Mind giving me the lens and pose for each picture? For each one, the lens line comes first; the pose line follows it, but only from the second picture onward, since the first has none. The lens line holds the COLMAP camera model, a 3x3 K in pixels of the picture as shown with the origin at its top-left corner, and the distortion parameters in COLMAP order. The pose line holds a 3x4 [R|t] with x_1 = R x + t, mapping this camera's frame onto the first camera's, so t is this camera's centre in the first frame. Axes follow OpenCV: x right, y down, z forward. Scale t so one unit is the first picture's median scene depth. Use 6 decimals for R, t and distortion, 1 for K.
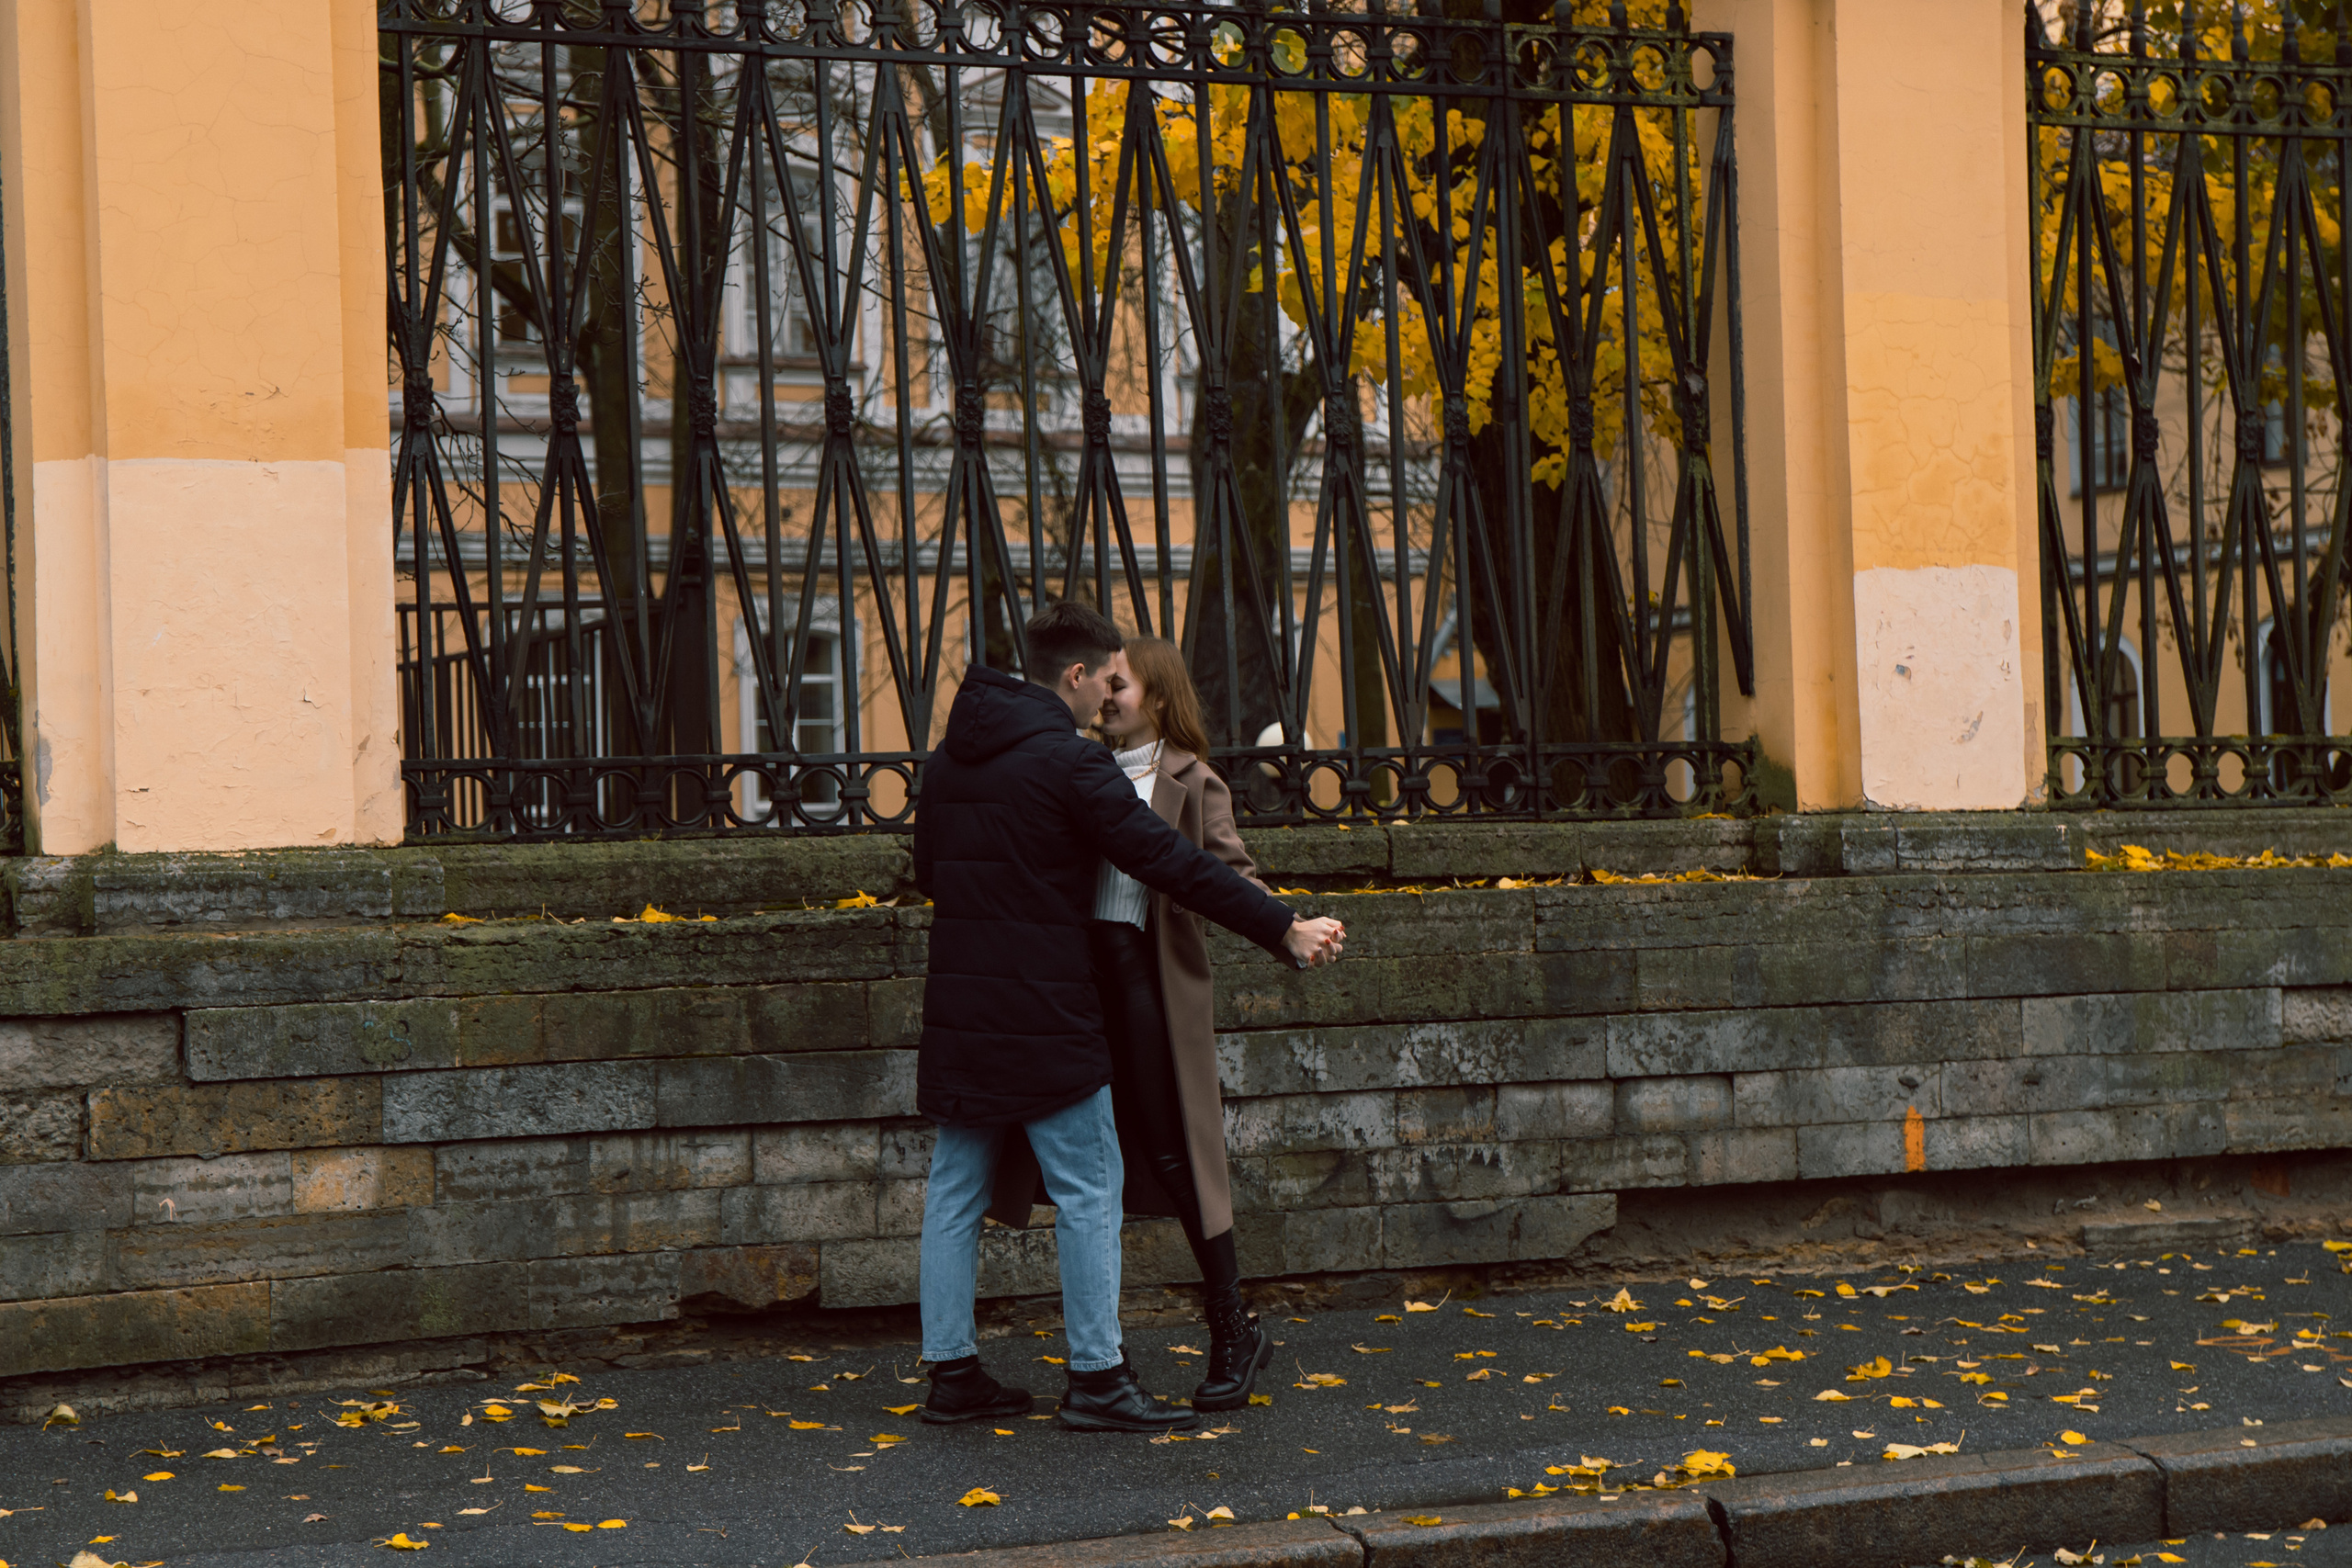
lens RADIAL K [[4519.2, 0, 1167.2], [0, 4519.2, 777.0], [0, 0, 1]] dist [0.124846, 0.000000]
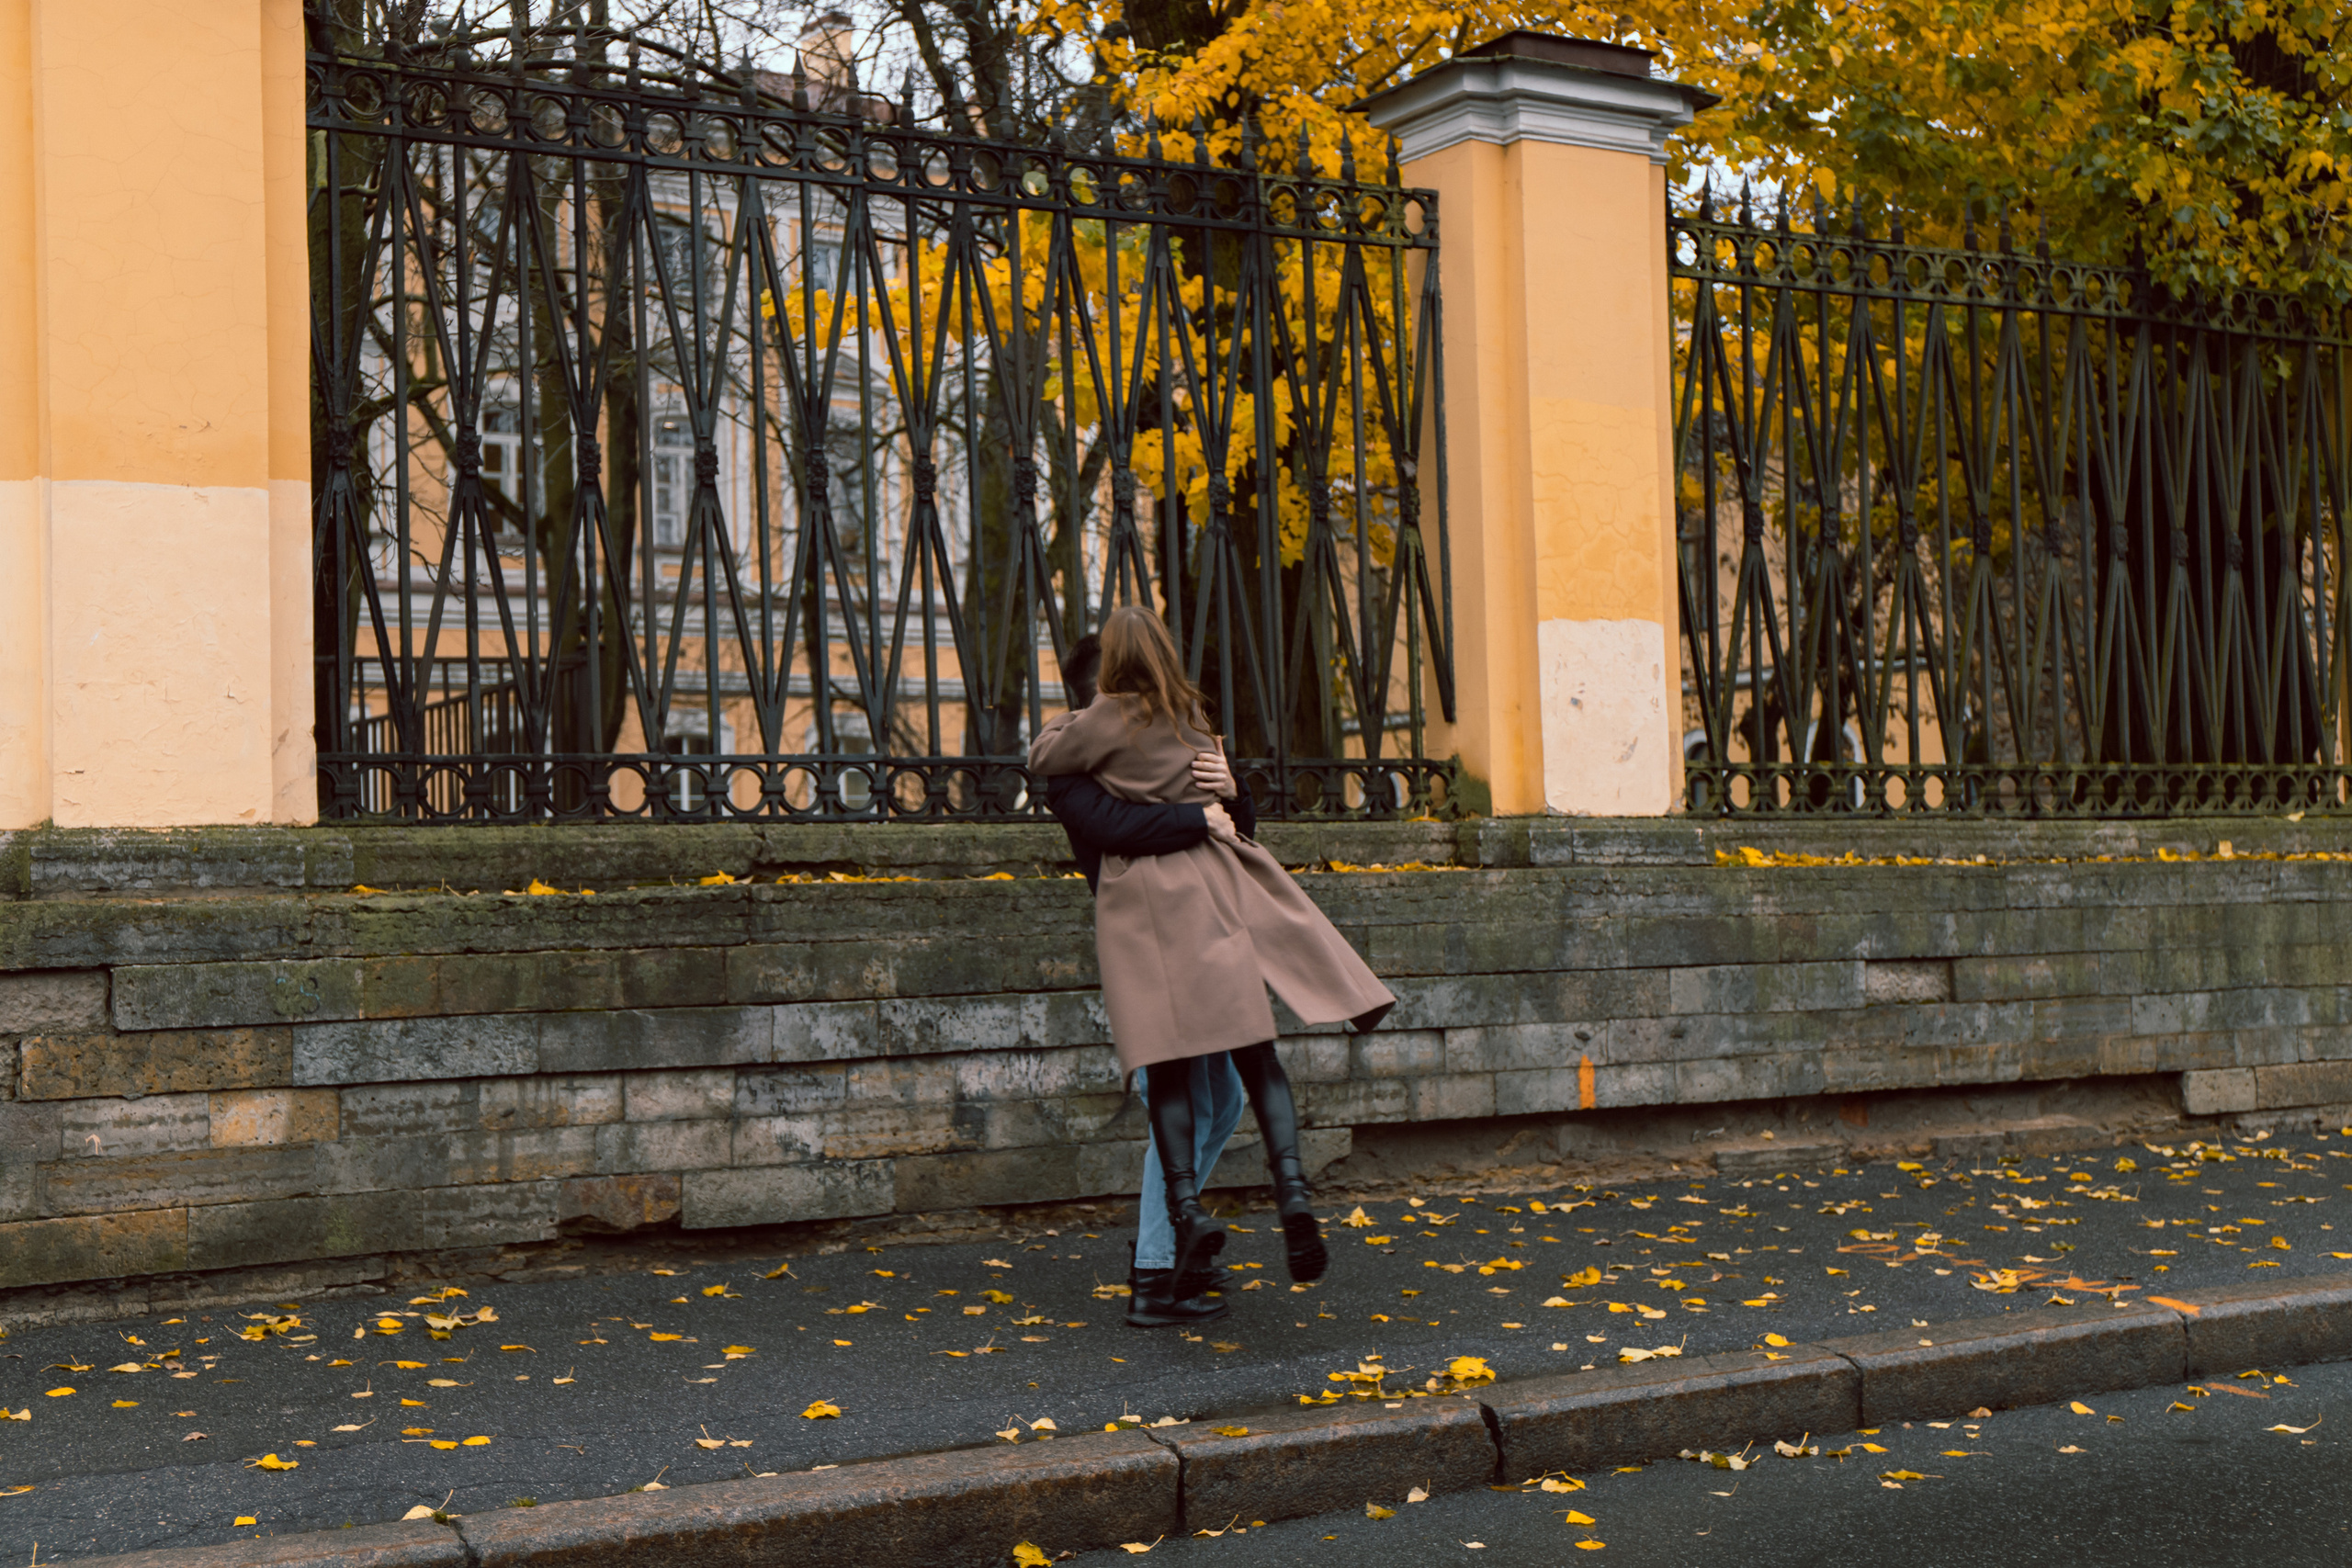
lens RADIAL K [[3054.7, 0, 1185.1], [0, 3054.7, 782.2], [0, 0, 1]] dist [0.021332, 0.000000]
pose [[0.996851, 0.007514, 0.078940, -0.010647], [-0.006005, 0.999795, -0.019341, 0.017034], [-0.079069, 0.018806, 0.996692, 0.203674]]
